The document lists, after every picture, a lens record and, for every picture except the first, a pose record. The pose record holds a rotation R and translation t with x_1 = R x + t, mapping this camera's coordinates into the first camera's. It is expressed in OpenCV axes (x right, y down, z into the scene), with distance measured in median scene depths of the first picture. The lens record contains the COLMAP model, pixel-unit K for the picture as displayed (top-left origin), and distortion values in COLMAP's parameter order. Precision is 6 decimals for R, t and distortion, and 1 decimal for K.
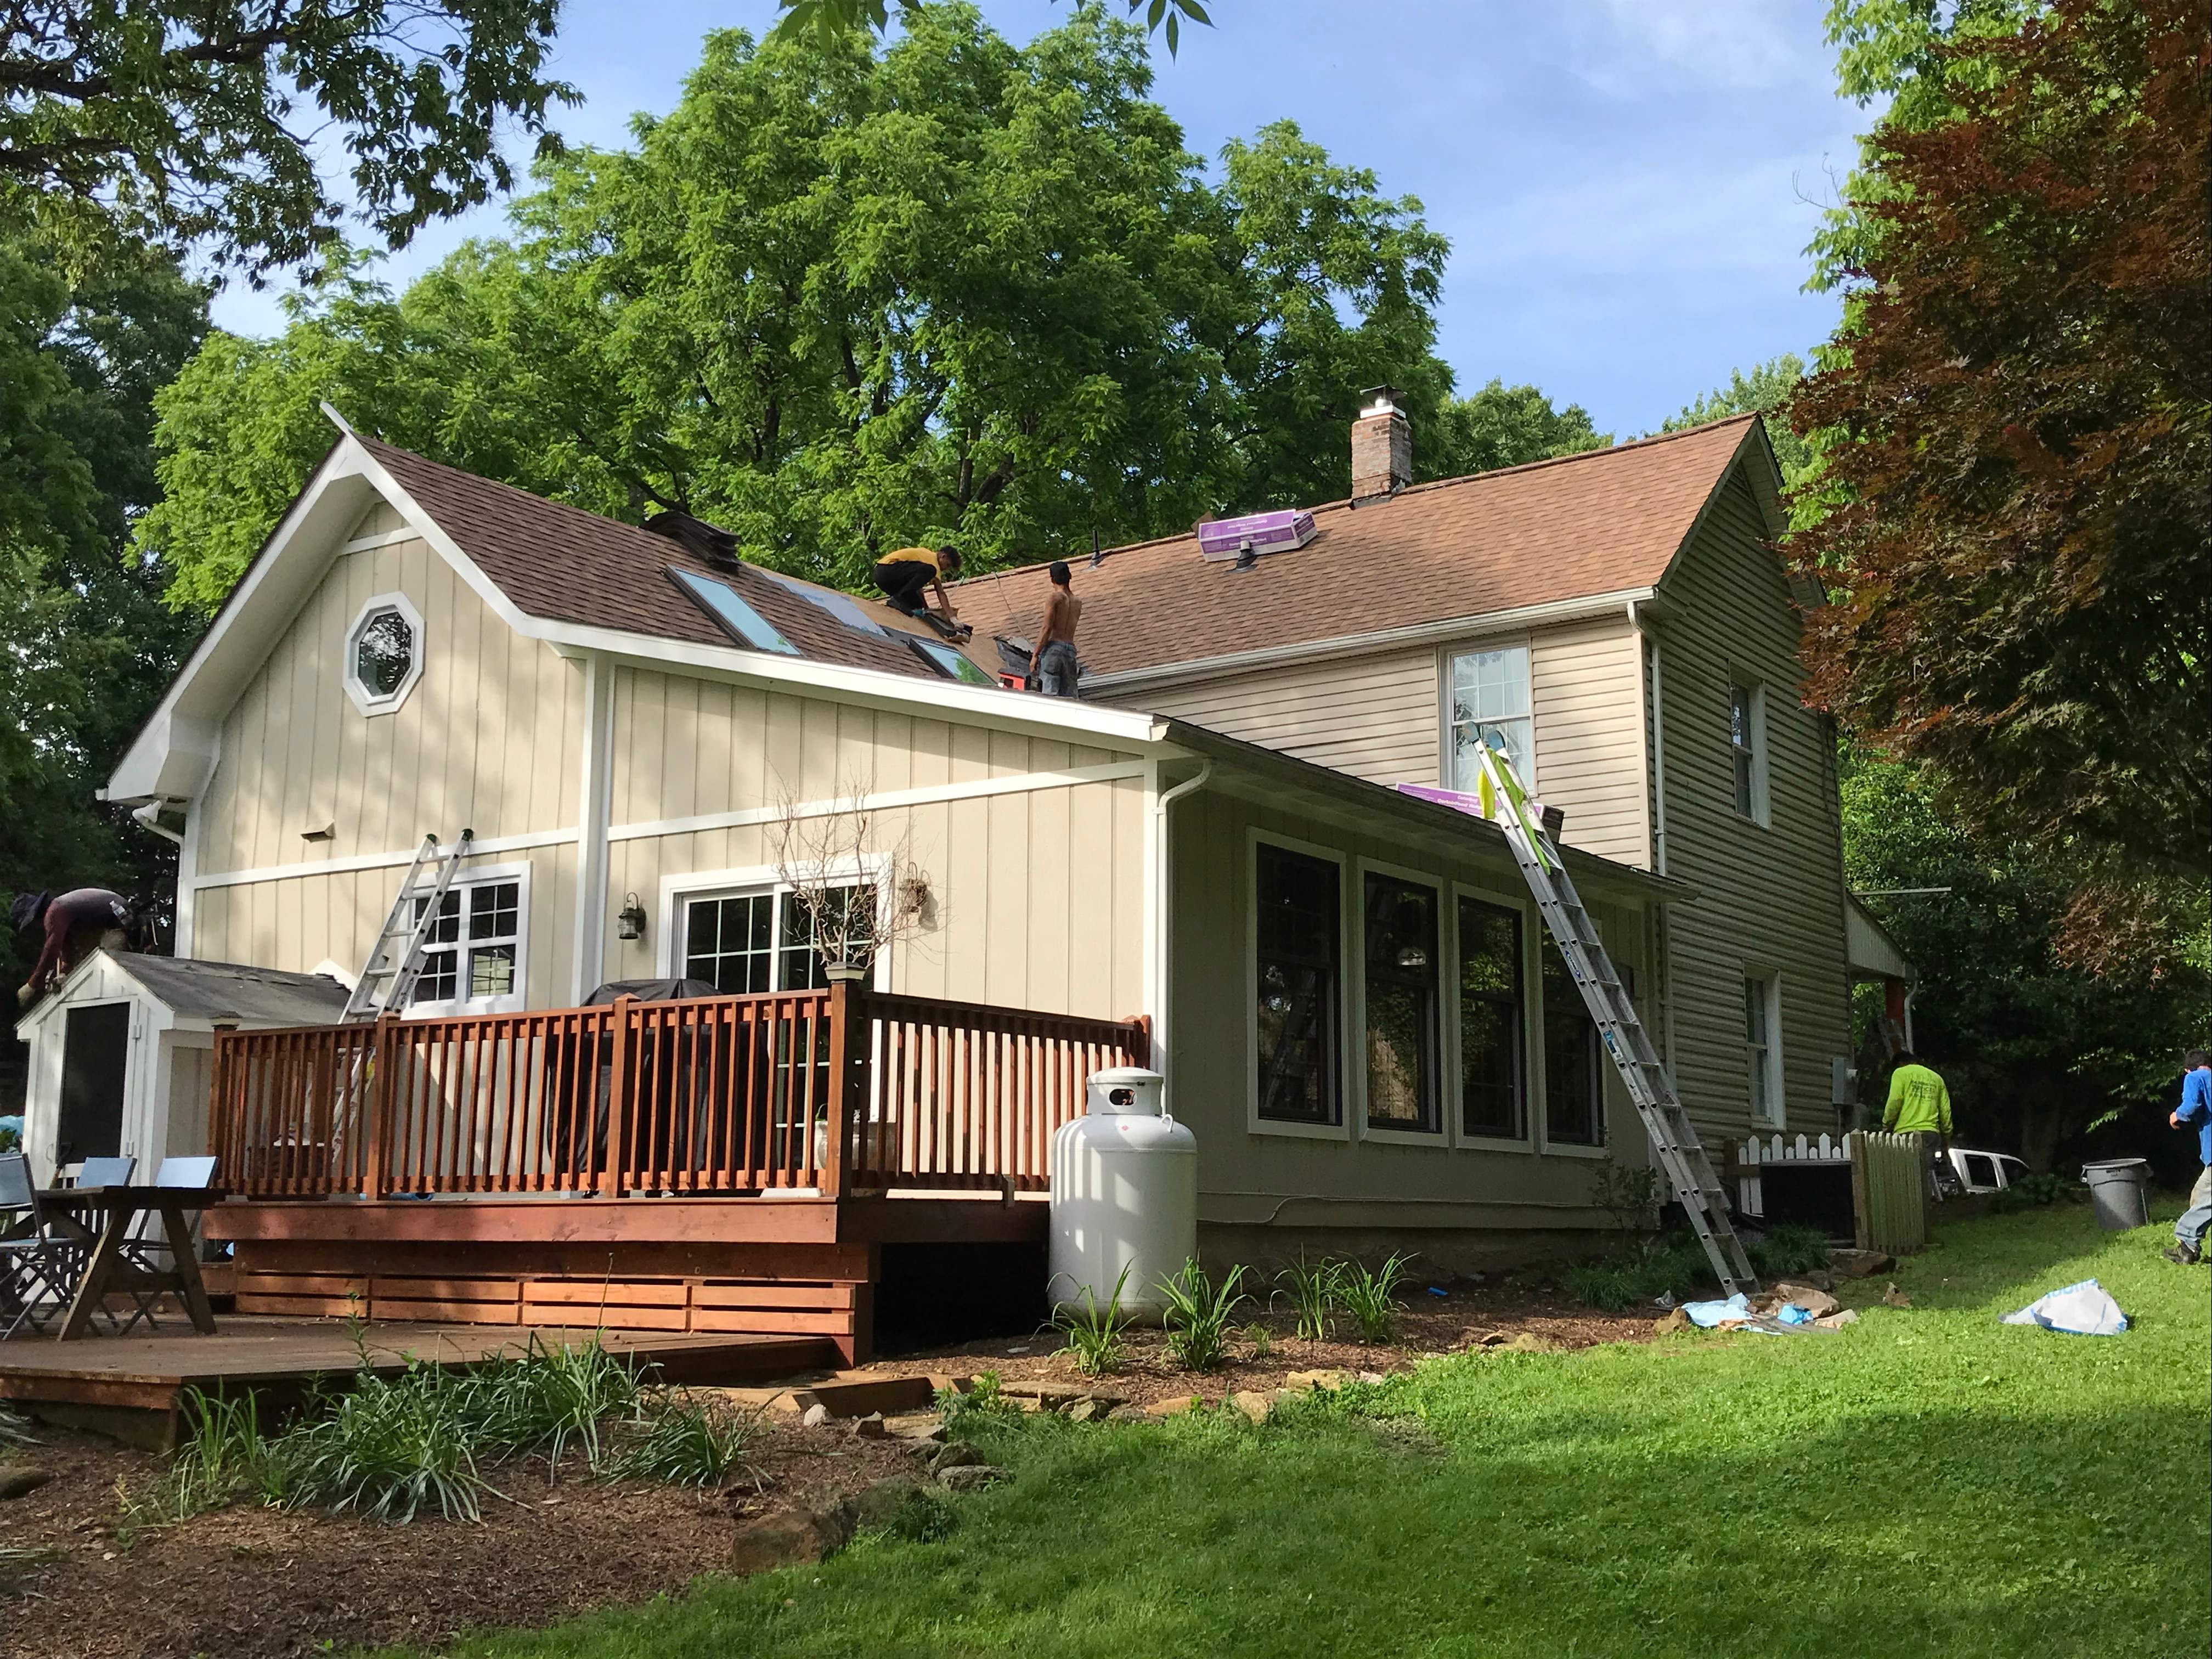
lens RADIAL K [[2337.9, 0, 1103.1], [0, 2337.9, 796.3], [0, 0, 1]] dist [0.029748, 0.005351]
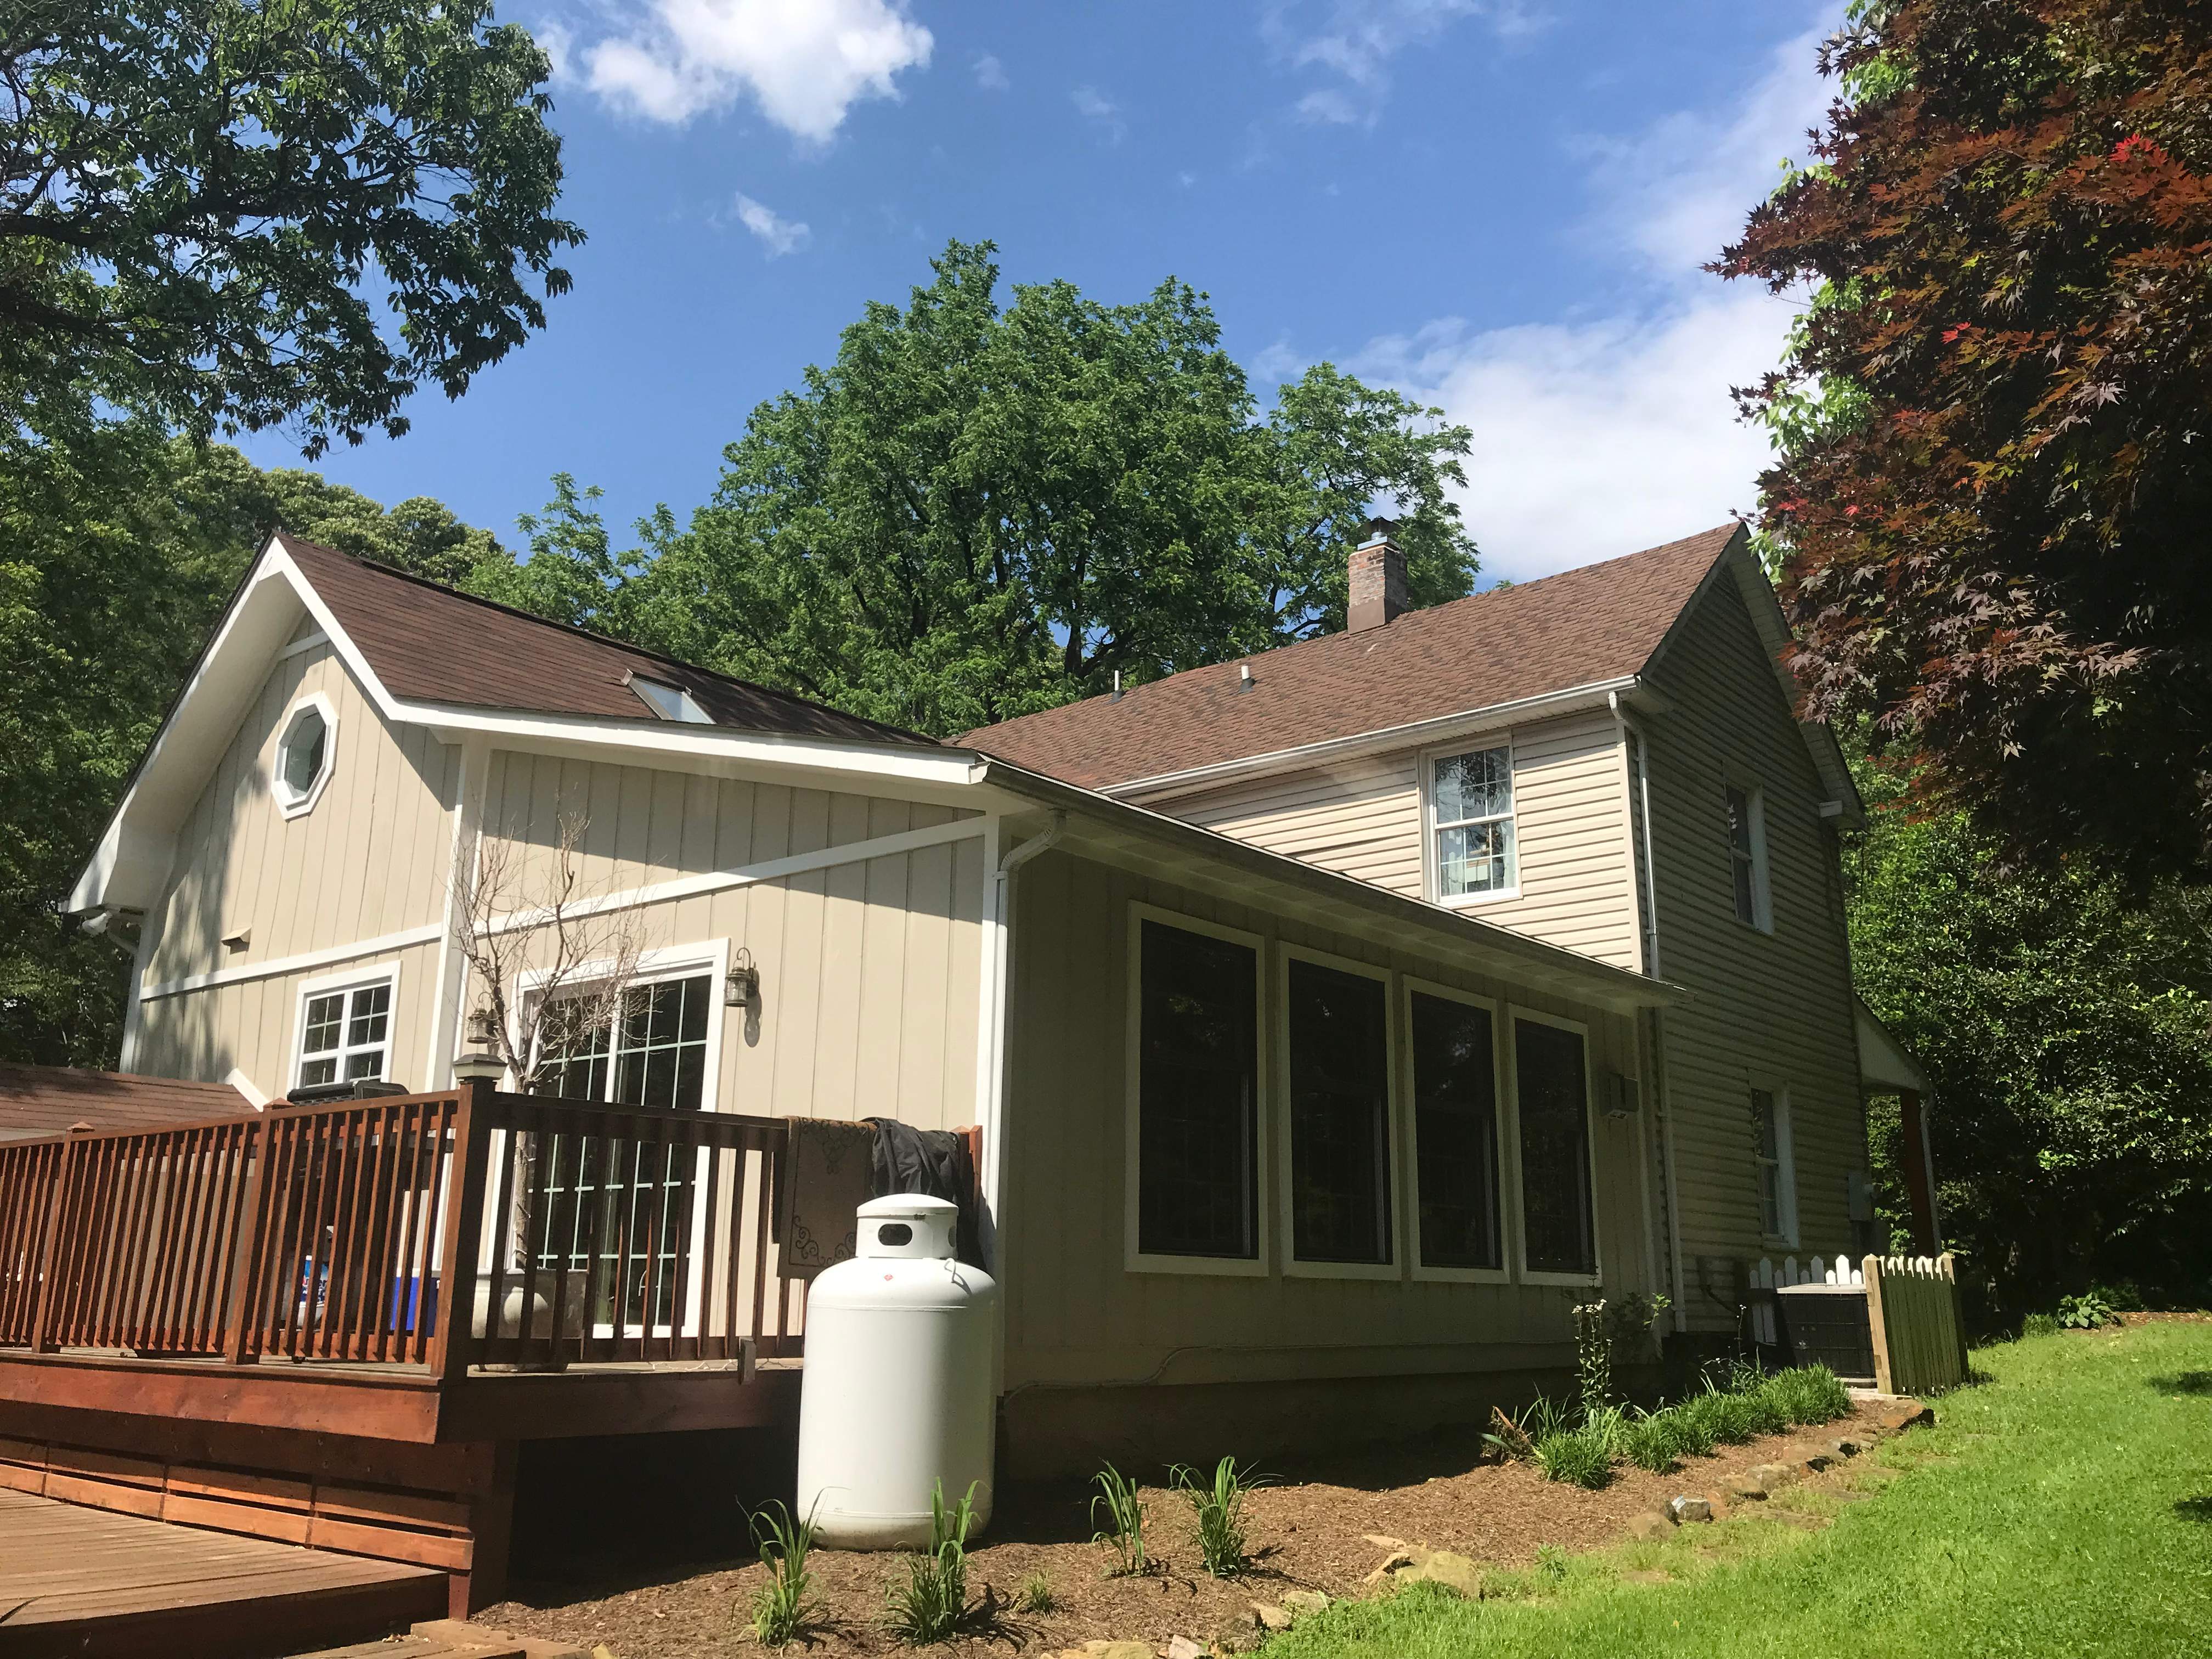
lens RADIAL K [[1825.1, 0, 1106.8], [0, 1825.1, 805.2], [0, 0, 1]] dist [0.013038, -0.005726]
pose [[0.996832, -0.014537, -0.078191, 0.092289], [0.007980, 0.996473, -0.083530, 0.028959], [0.079130, 0.082641, 0.993433, 0.293122]]
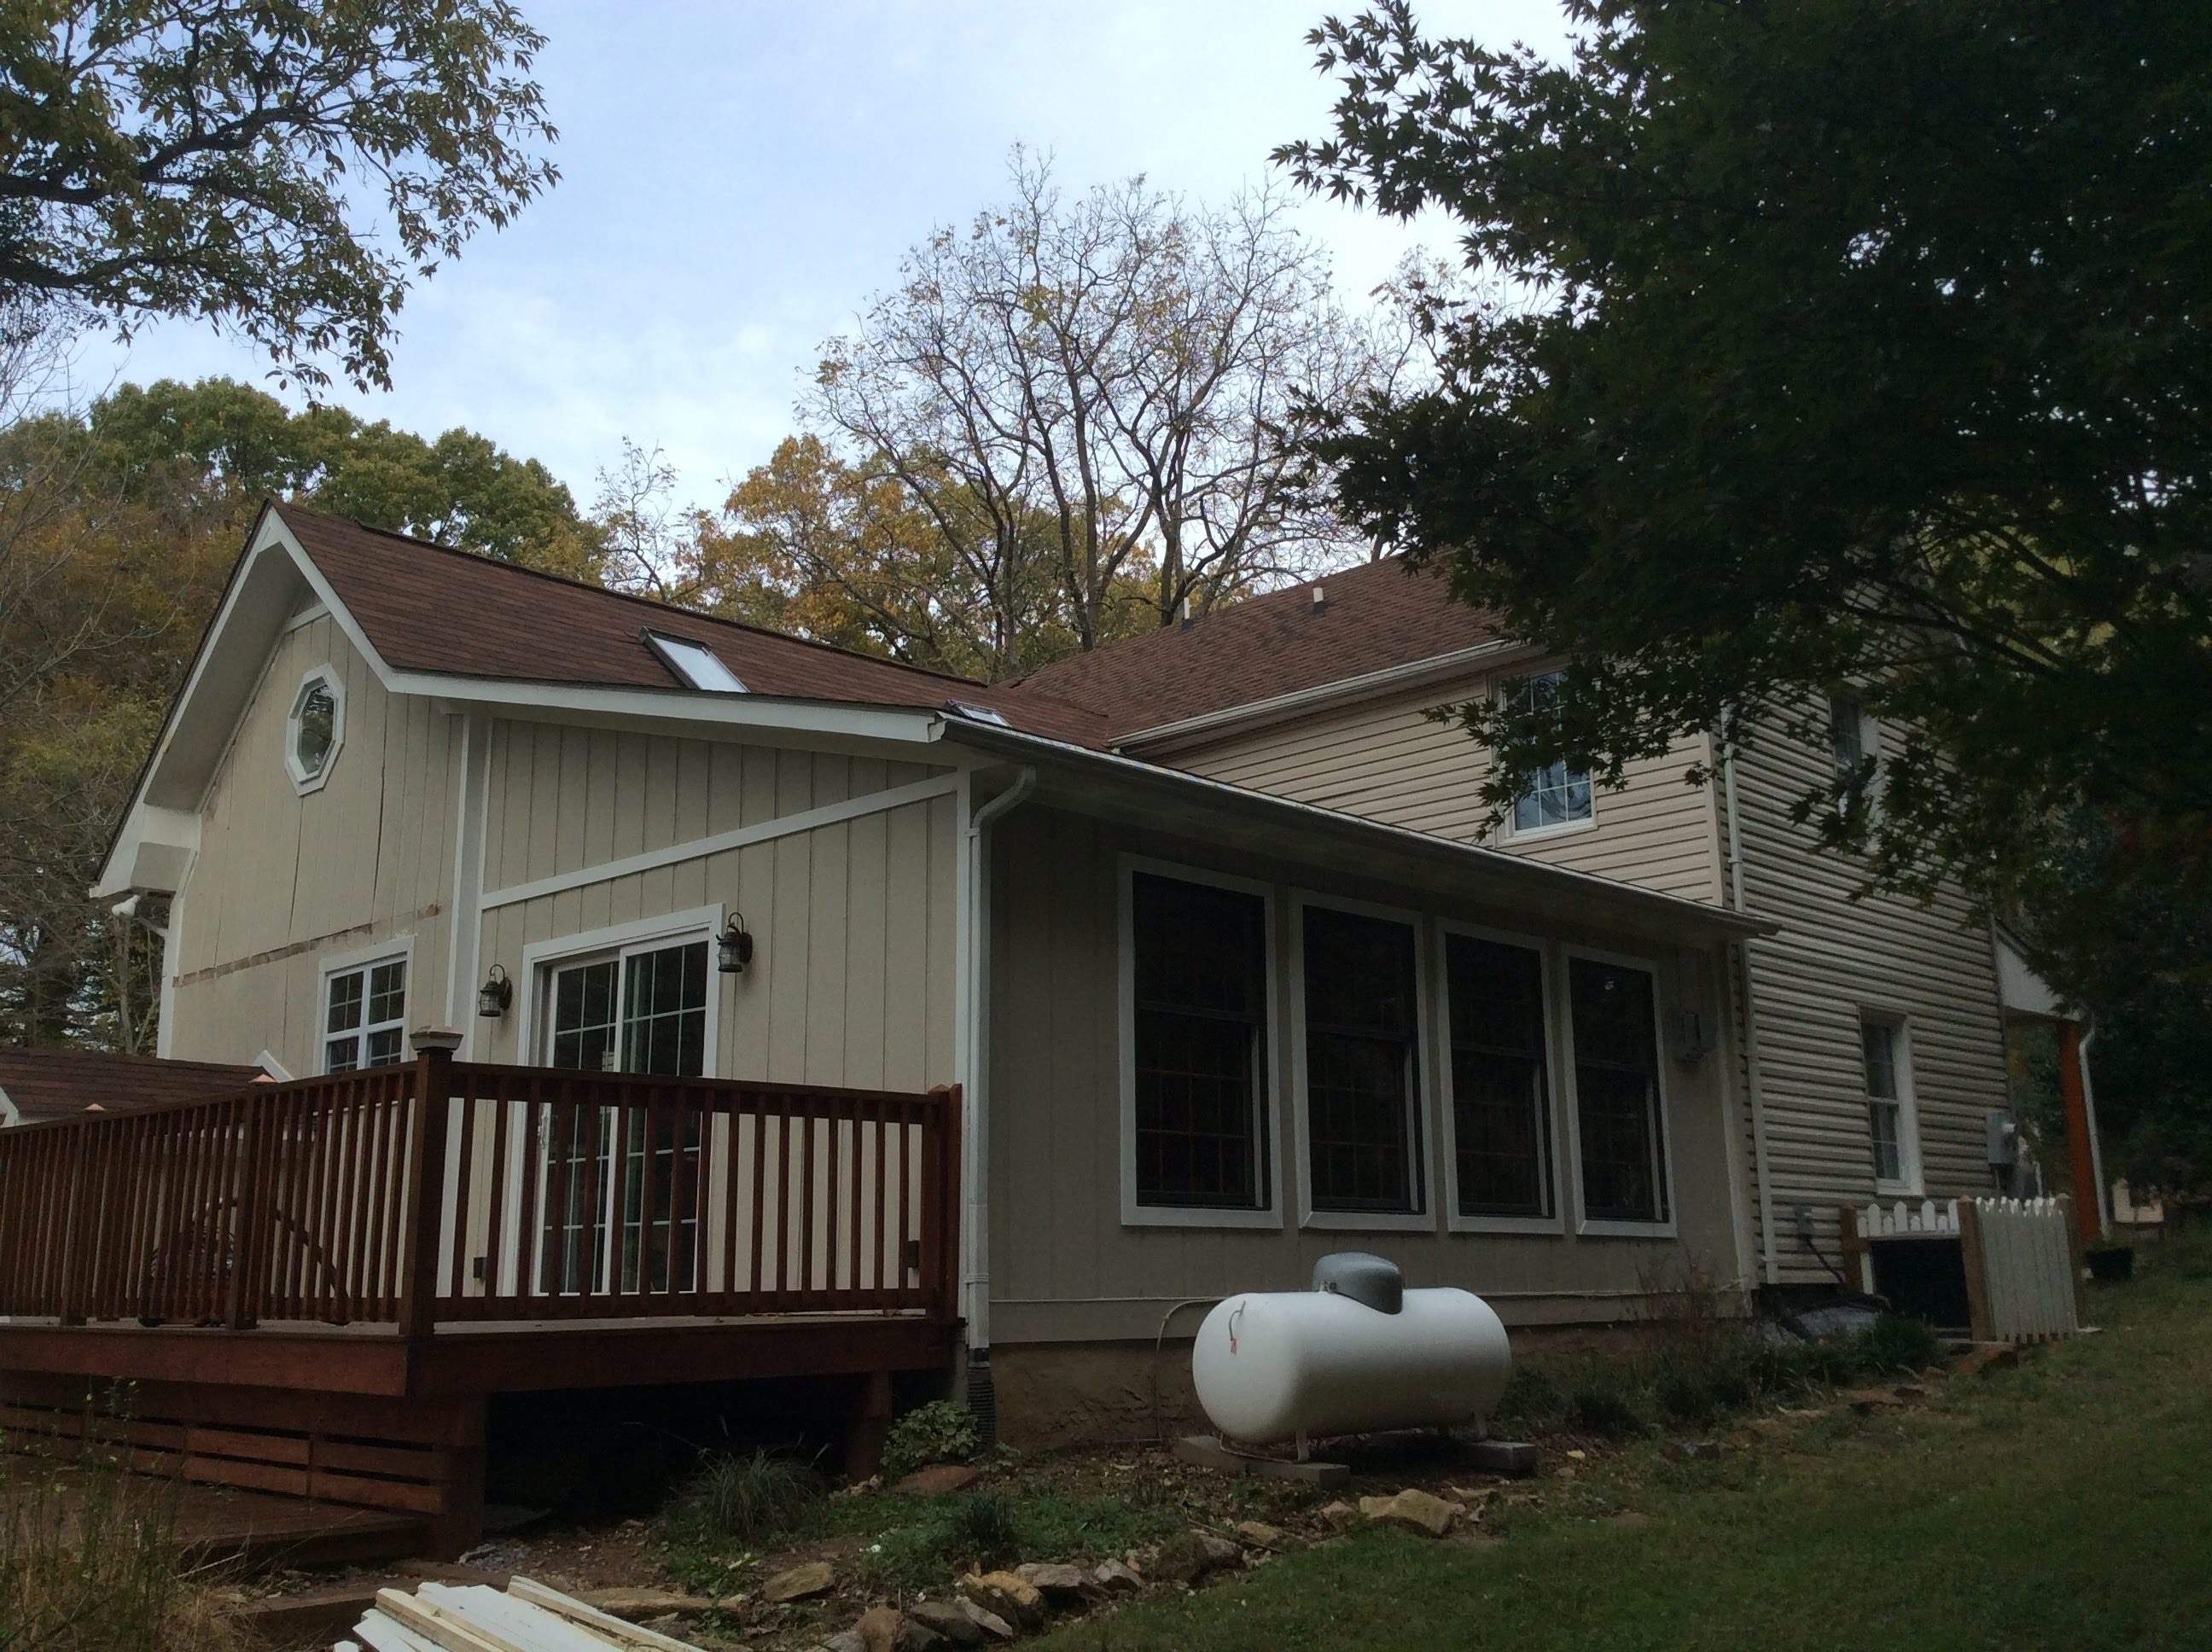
lens RADIAL K [[2022.7, 0, 1128.7], [0, 2022.7, 822.9], [0, 0, 1]] dist [0.075972, -0.169667]
pose [[0.988369, -0.047894, -0.144339, 0.147988], [0.042262, 0.998230, -0.041841, 0.028486], [0.146087, 0.035254, 0.988643, 0.249560]]
